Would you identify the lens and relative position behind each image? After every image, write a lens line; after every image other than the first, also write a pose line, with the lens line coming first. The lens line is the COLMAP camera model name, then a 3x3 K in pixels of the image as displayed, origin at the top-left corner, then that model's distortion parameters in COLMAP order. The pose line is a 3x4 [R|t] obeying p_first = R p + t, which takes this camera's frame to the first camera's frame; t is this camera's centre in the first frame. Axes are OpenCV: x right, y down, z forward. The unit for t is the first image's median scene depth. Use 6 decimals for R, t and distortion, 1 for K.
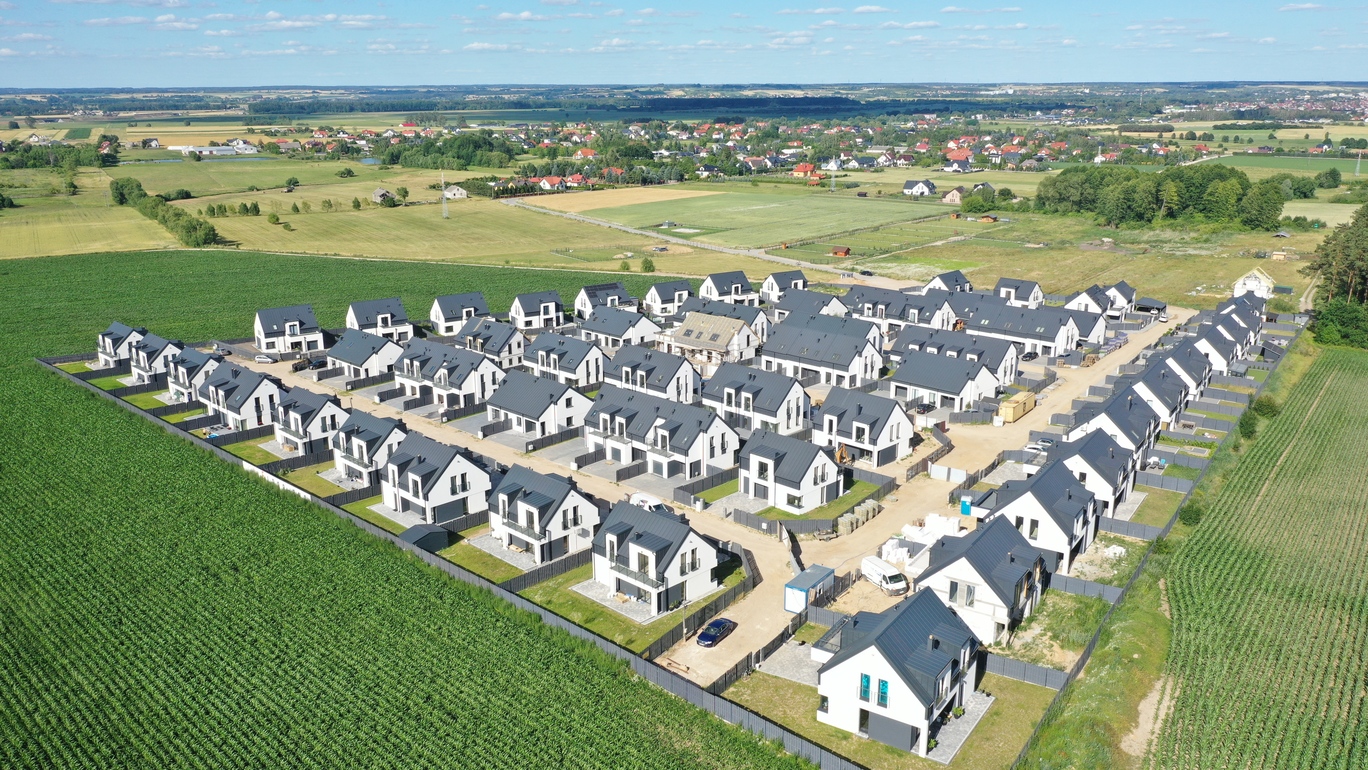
lens RADIAL K [[1072.3, 0, 683.9], [0, 1072.3, 419.2], [0, 0, 1]] dist [-0.002076, -0.000054]
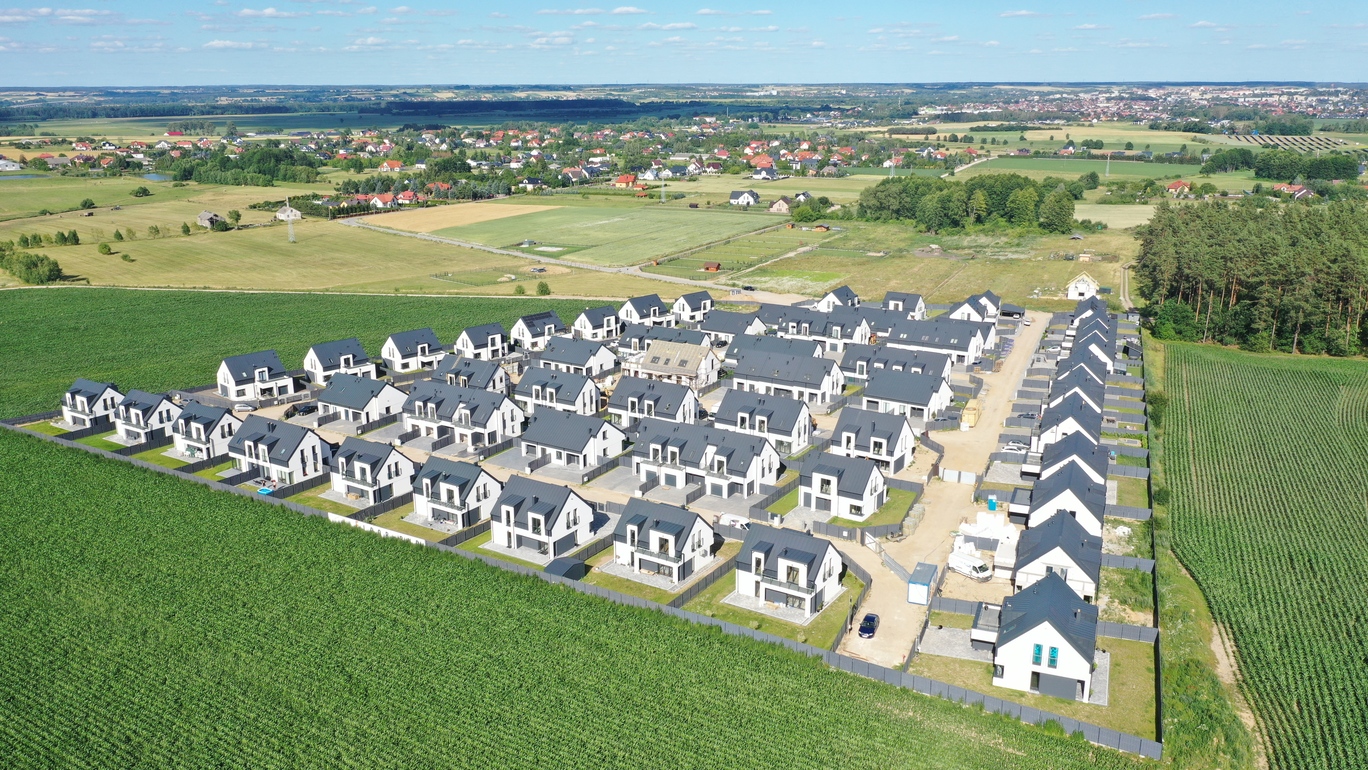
lens RADIAL K [[1083.2, 0, 684.0], [0, 1083.2, 385.0], [0, 0, 1]] dist [-0.000074, 0.001744]
pose [[0.978111, -0.055840, 0.200450, -0.185409], [0.062177, 0.997740, -0.025456, -0.024992], [-0.198576, 0.037362, 0.979373, -0.077089]]
